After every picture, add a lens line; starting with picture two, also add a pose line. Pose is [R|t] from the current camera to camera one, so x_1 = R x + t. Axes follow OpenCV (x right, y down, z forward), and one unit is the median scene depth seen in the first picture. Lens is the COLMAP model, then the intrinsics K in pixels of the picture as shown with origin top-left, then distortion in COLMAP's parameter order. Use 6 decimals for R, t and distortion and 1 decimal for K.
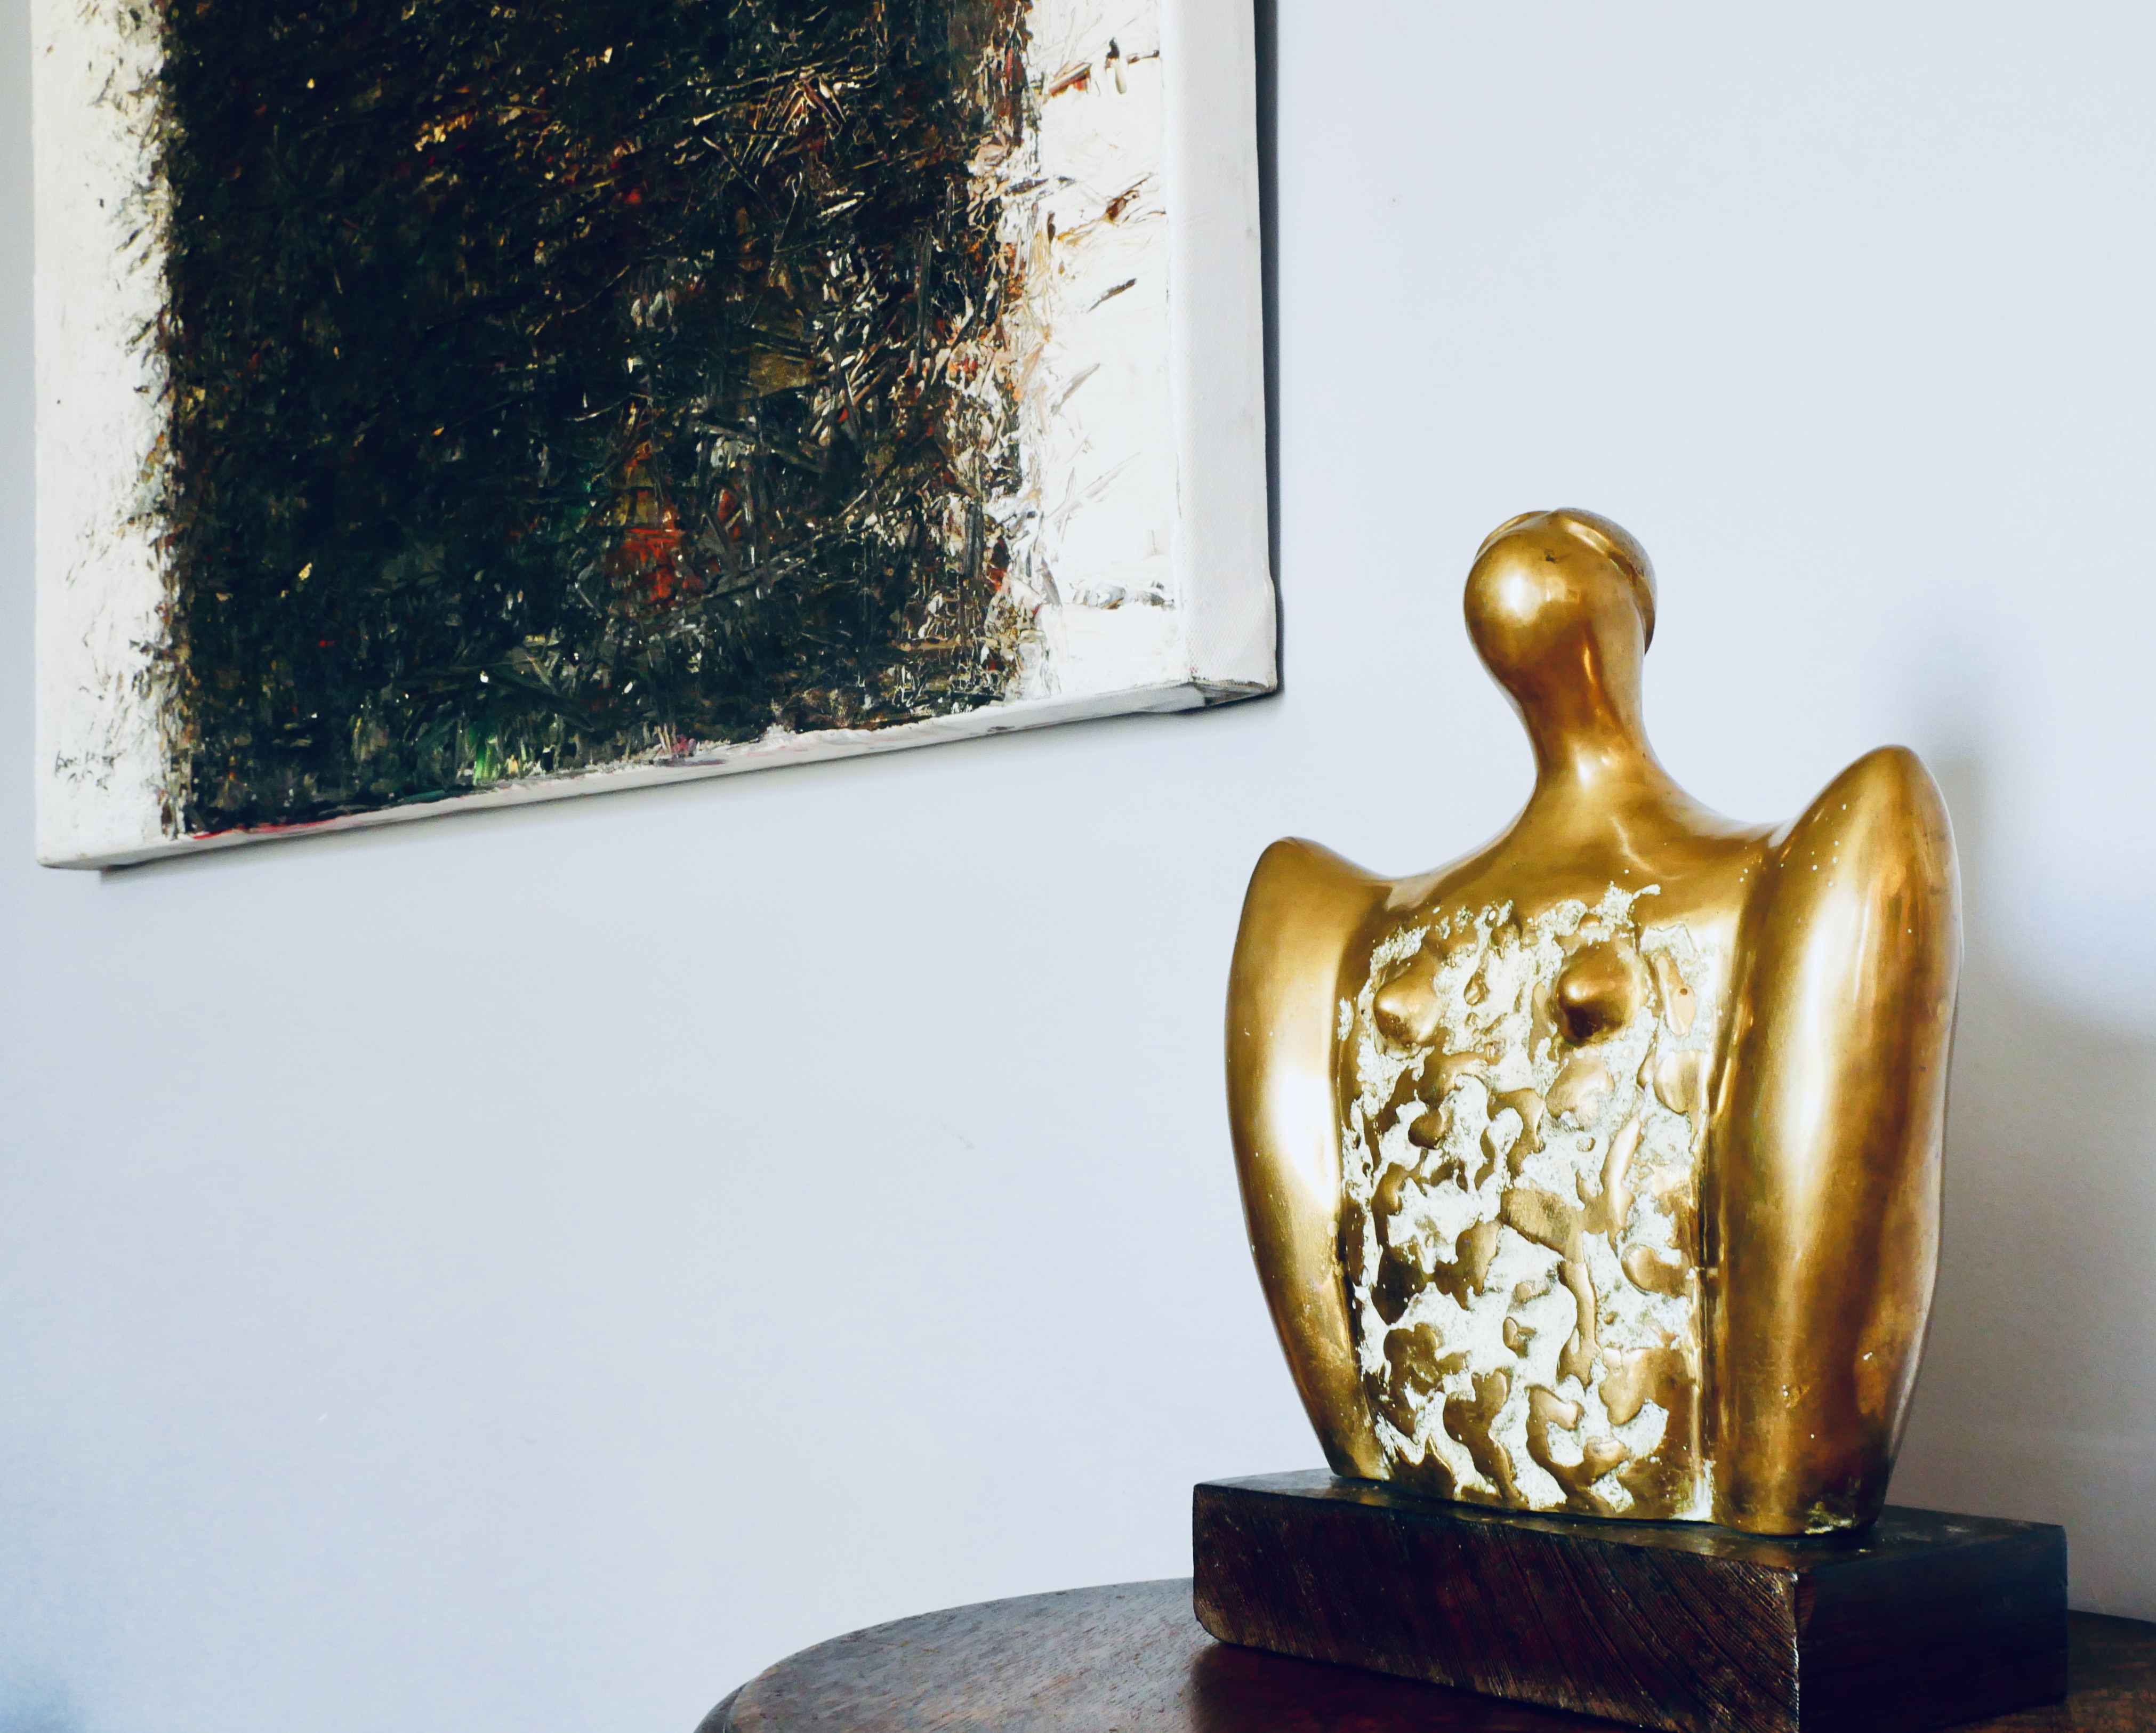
lens RADIAL K [[2904.3, 0, 1086.2], [0, 2904.3, 847.9], [0, 0, 1]] dist [0.074784, 0.000000]
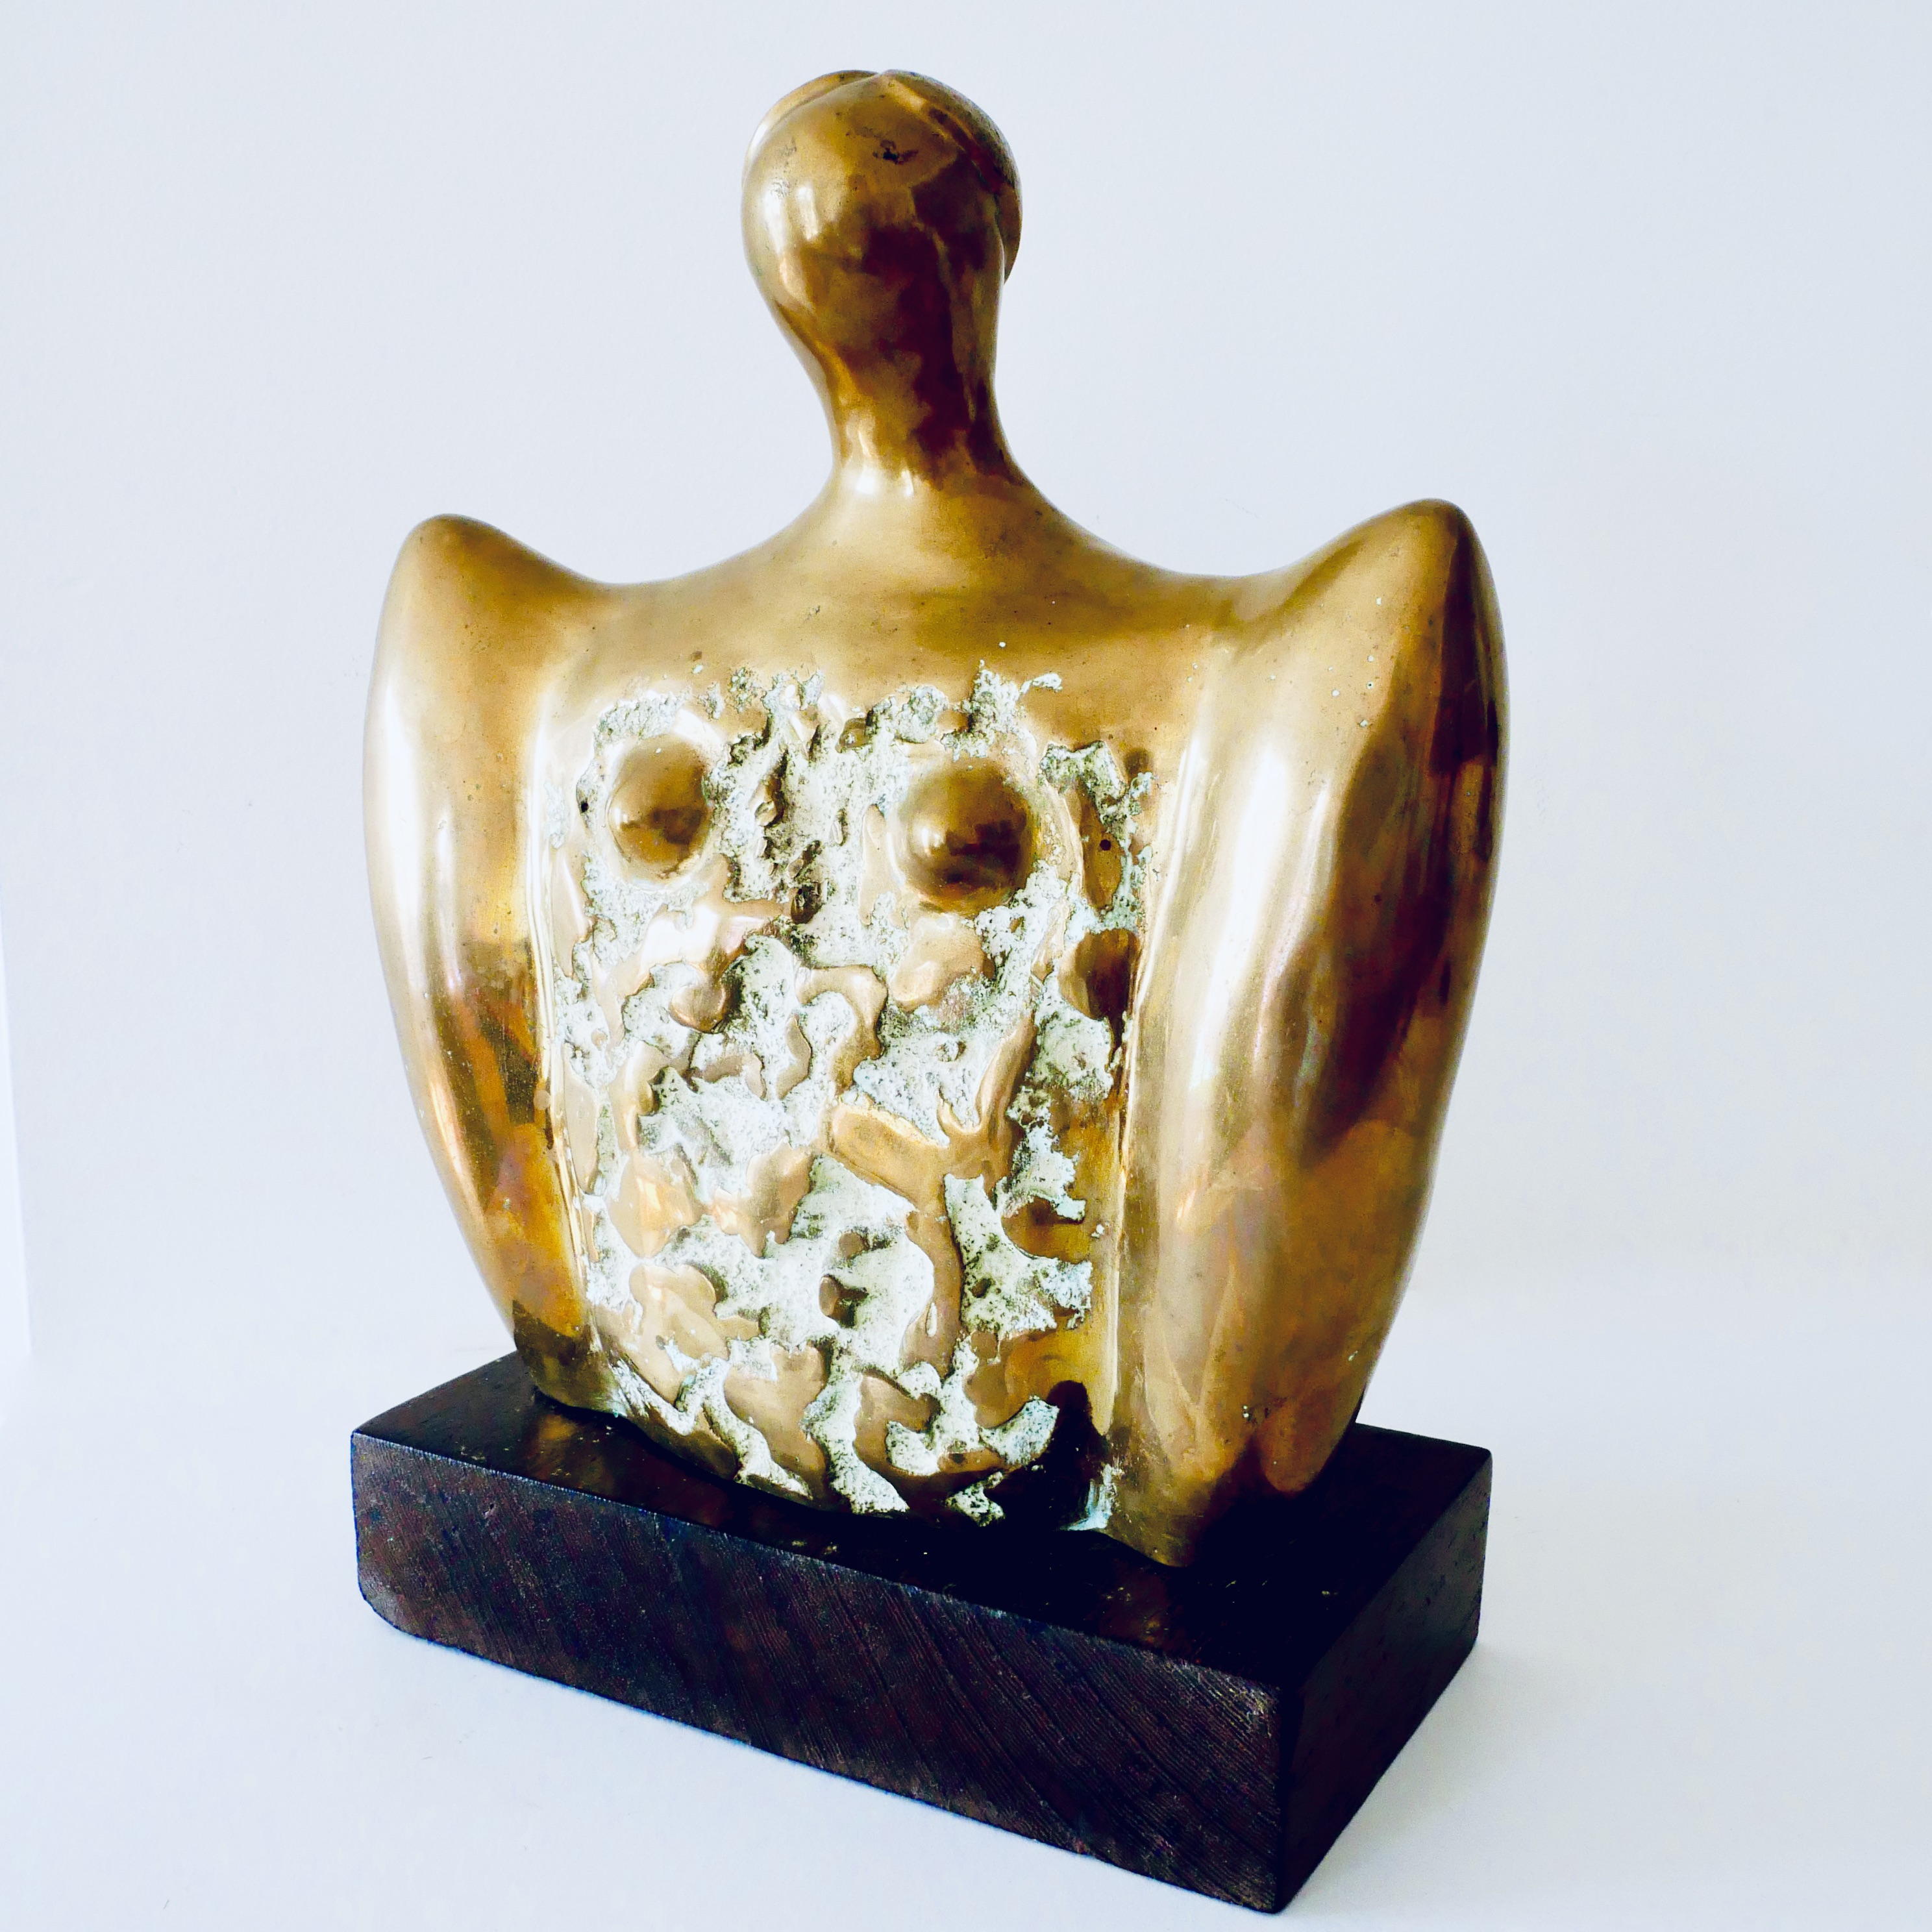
lens RADIAL K [[2354.8, 0, 987.3], [0, 2354.8, 879.5], [0, 0, 1]] dist [-0.022784, 0.000000]
pose [[0.932550, -0.060407, 0.355951, -0.017457], [-0.036356, 0.965180, 0.259046, -0.082154], [-0.359205, -0.254514, 0.897883, 0.494801]]
